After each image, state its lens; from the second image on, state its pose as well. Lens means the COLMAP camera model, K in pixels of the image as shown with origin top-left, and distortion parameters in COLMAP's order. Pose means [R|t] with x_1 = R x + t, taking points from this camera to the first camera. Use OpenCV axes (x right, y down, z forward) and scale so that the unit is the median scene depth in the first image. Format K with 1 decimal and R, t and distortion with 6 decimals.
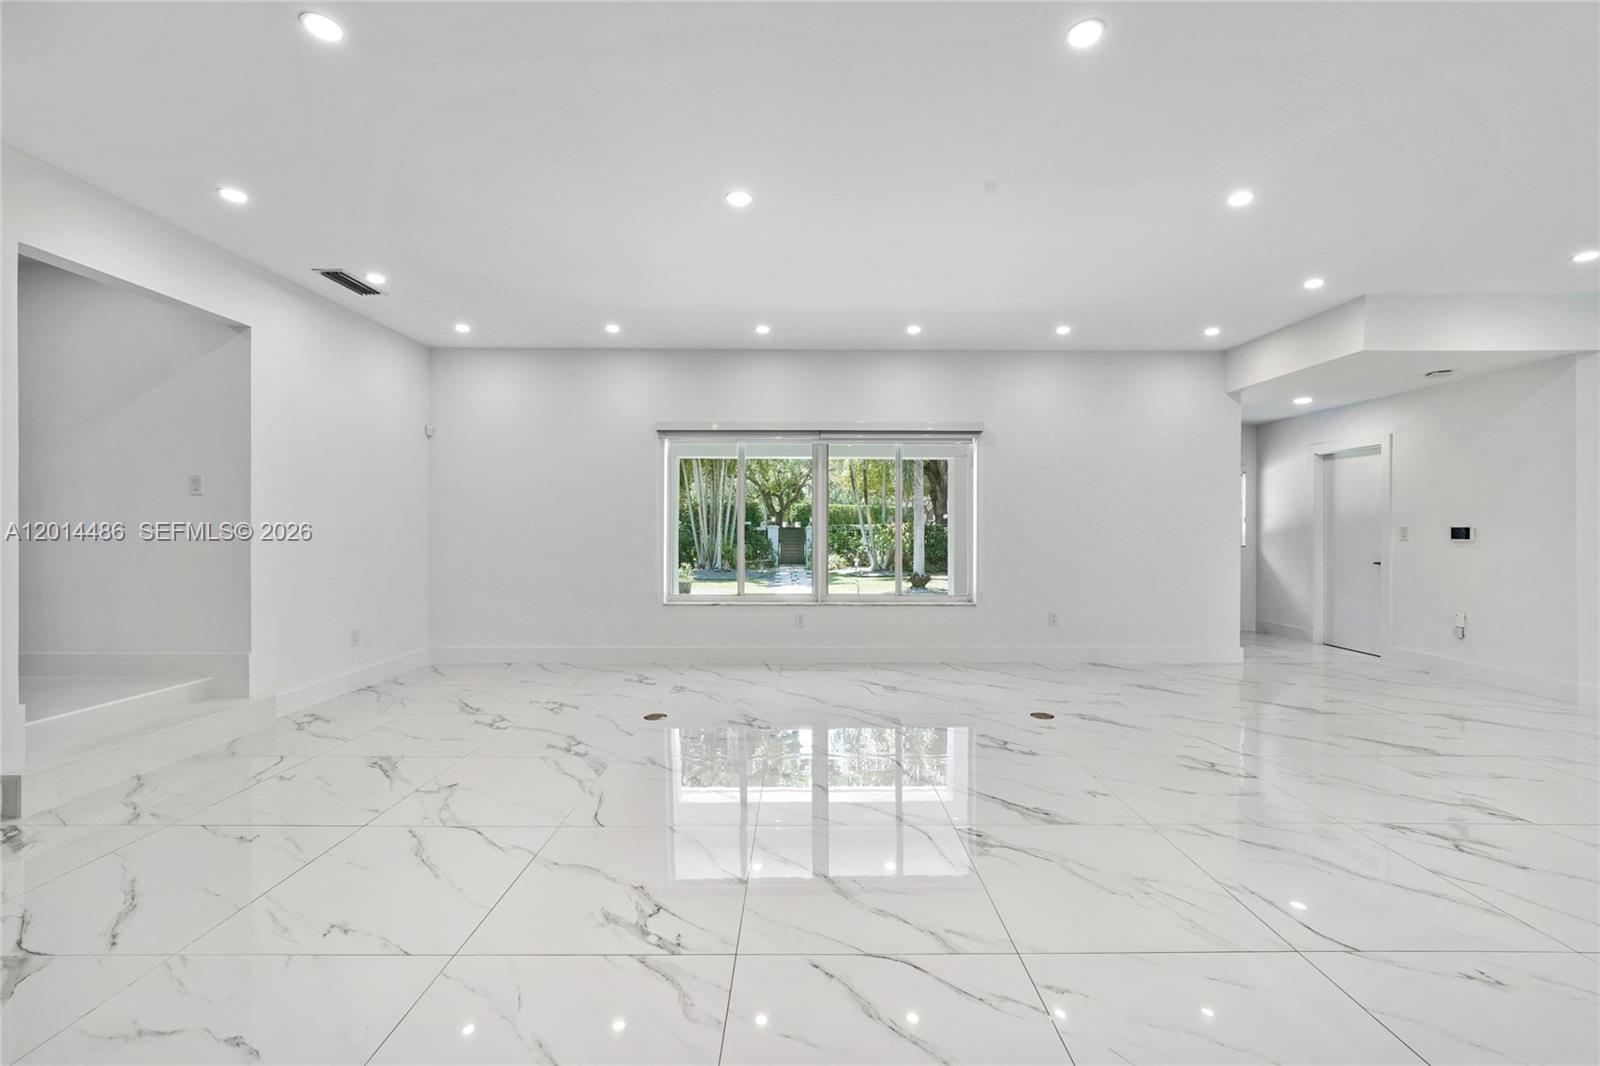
lens RADIAL K [[630.2, 0, 808.3], [0, 630.2, 526.0], [0, 0, 1]] dist [-0.002663, -0.000241]
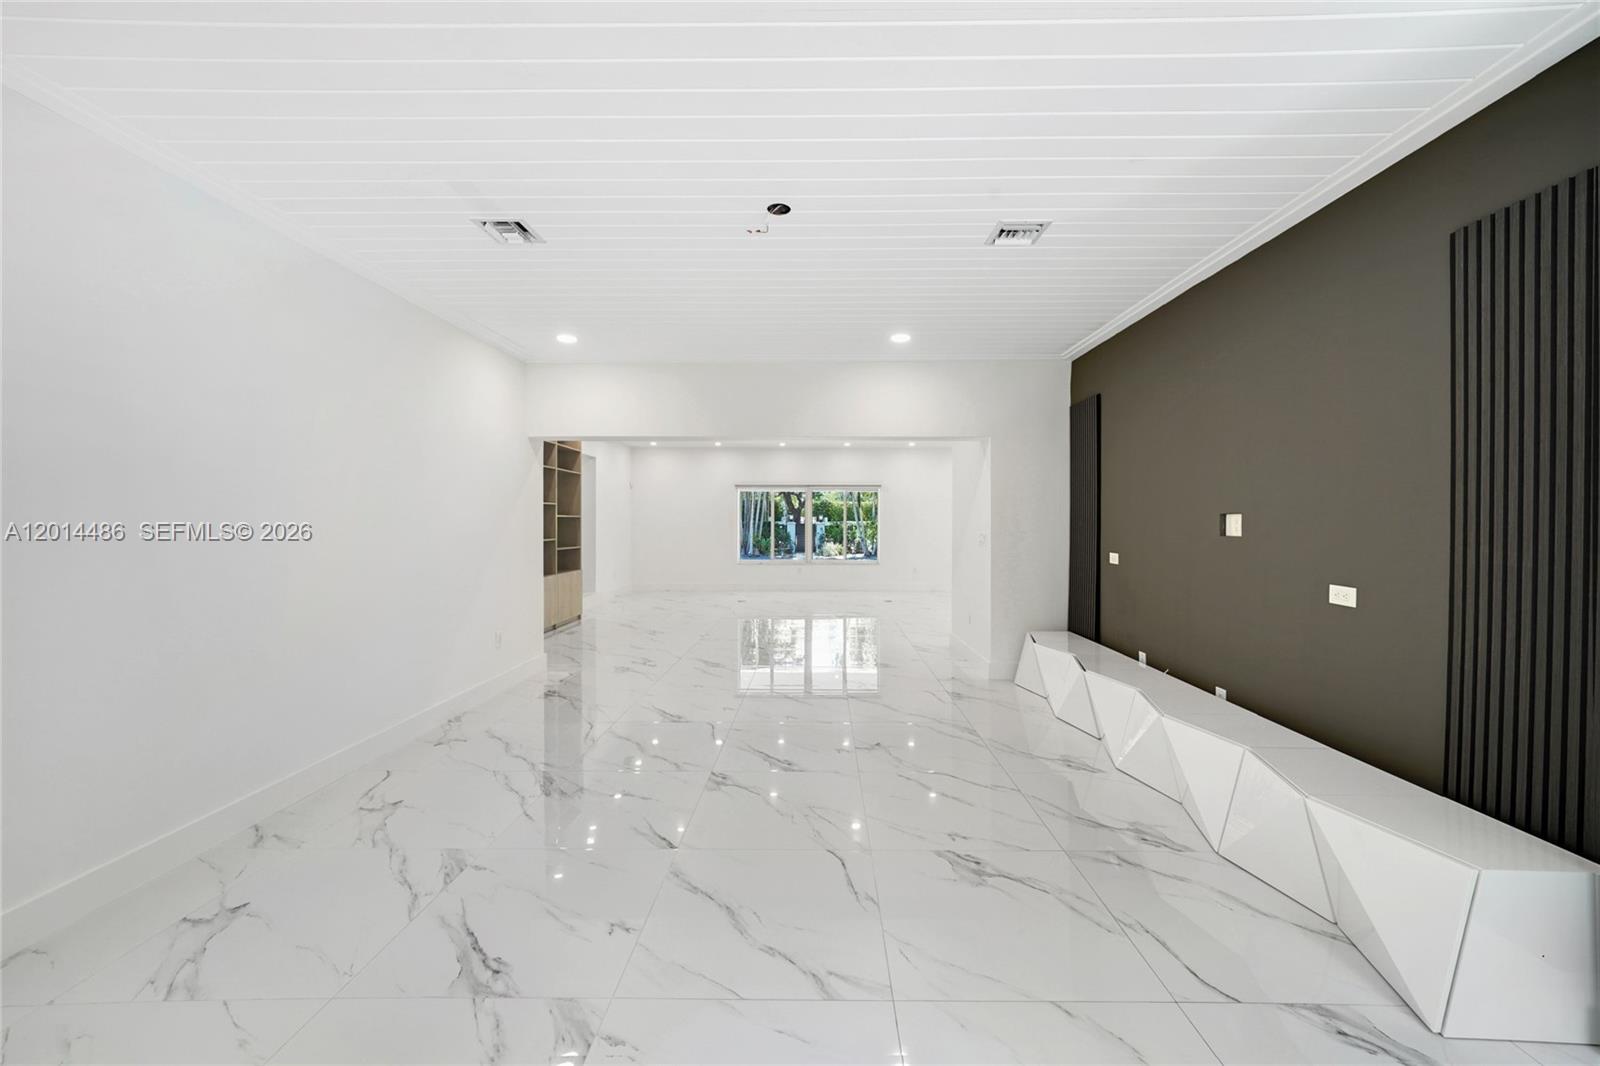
lens RADIAL K [[630.2, 0, 808.3], [0, 630.2, 526.0], [0, 0, 1]] dist [-0.002663, -0.000241]
pose [[0.999446, 0.000122, -0.033295, 0.026461], [0.000262, 0.999933, 0.011546, -0.009140], [0.033294, -0.011549, 0.999379, -0.342599]]
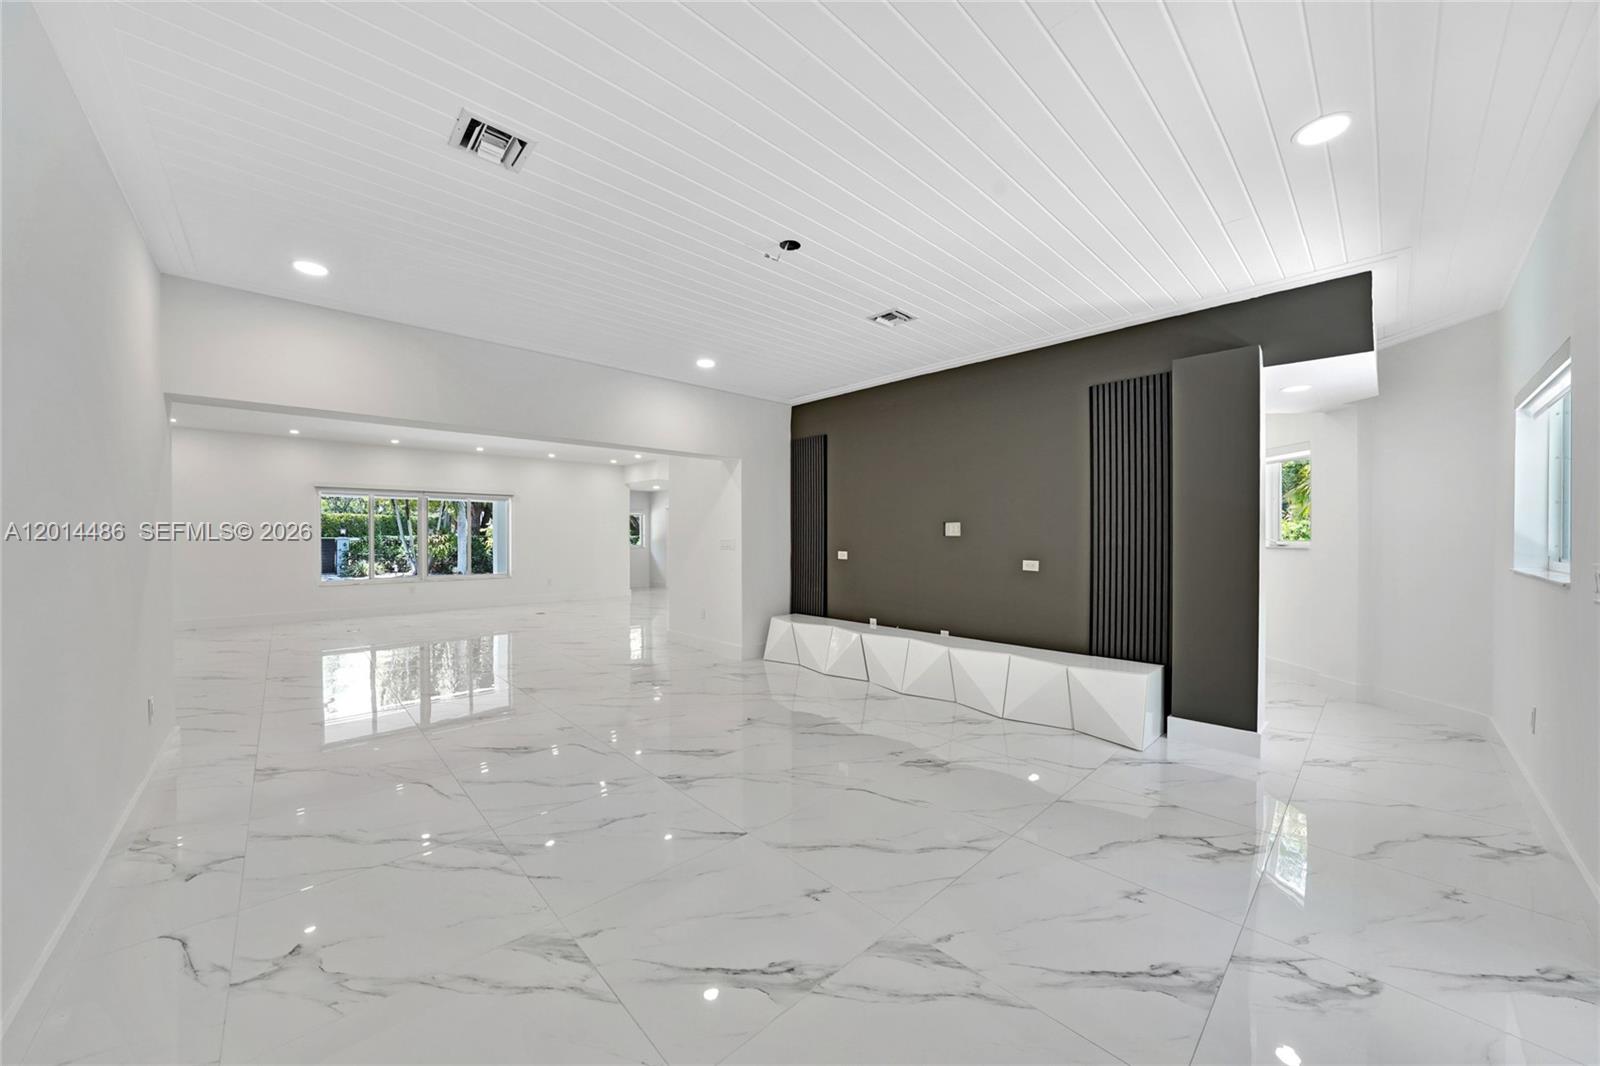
lens RADIAL K [[577.0, 0, 814.4], [0, 577.0, 544.7], [0, 0, 1]] dist [-0.019185, 0.000293]
pose [[0.729180, -0.013683, 0.684185, -0.087002], [0.001064, 0.999822, 0.018861, -0.005263], [-0.684321, -0.013025, 0.729064, -0.311159]]
